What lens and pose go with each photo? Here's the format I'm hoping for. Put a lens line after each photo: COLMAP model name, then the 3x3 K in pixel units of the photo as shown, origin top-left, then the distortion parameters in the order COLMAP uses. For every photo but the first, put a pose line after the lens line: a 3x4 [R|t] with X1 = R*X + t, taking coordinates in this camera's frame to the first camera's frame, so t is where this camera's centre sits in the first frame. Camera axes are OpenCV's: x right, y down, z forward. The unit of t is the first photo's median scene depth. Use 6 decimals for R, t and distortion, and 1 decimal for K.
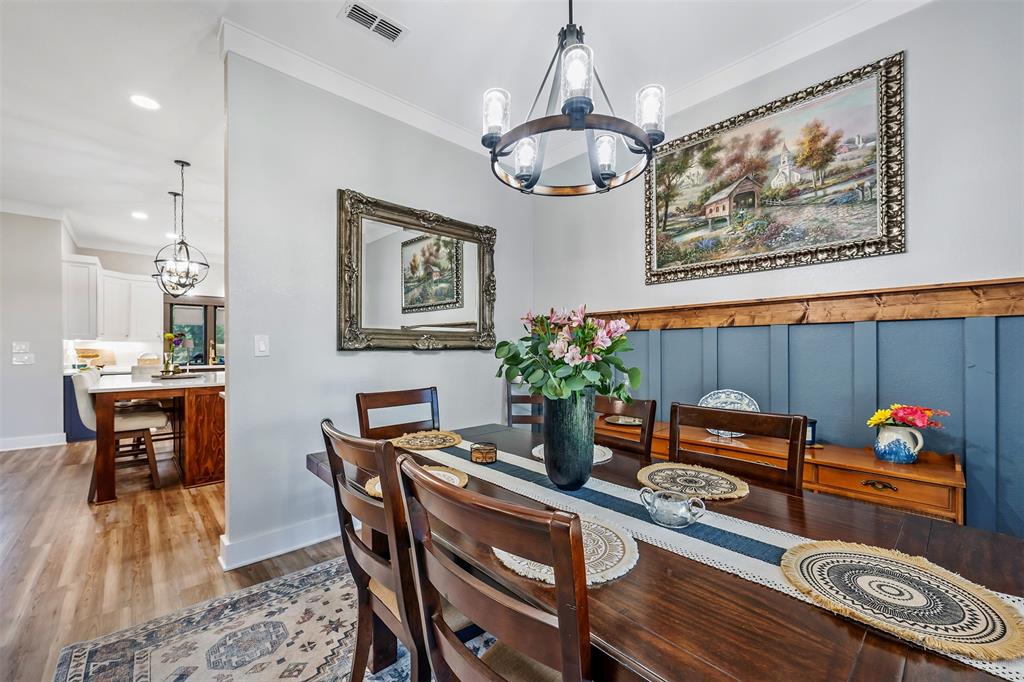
lens RADIAL K [[418.8, 0, 512.0], [0, 418.8, 341.0], [0, 0, 1]] dist [0.000487, -0.000056]
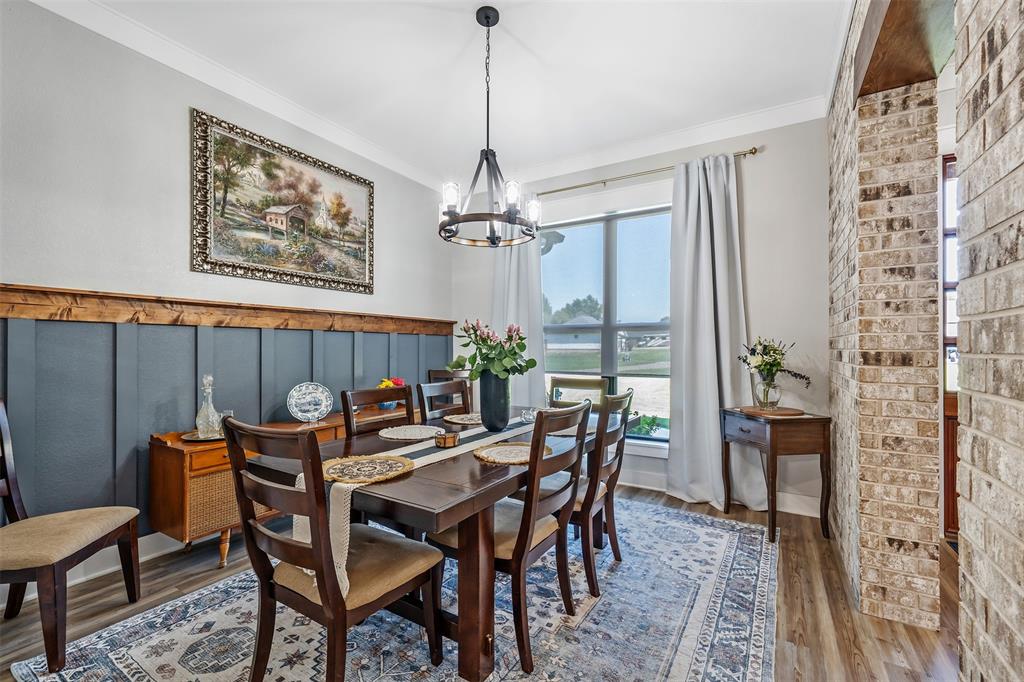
lens RADIAL K [[421.5, 0, 512.0], [0, 421.5, 341.0], [0, 0, 1]] dist [-0.001166, -0.000069]
pose [[-0.285696, 0.023383, 0.958035, -0.740928], [-0.006756, 0.999628, -0.026413, 0.023775], [-0.958297, -0.014018, -0.285432, 0.731689]]
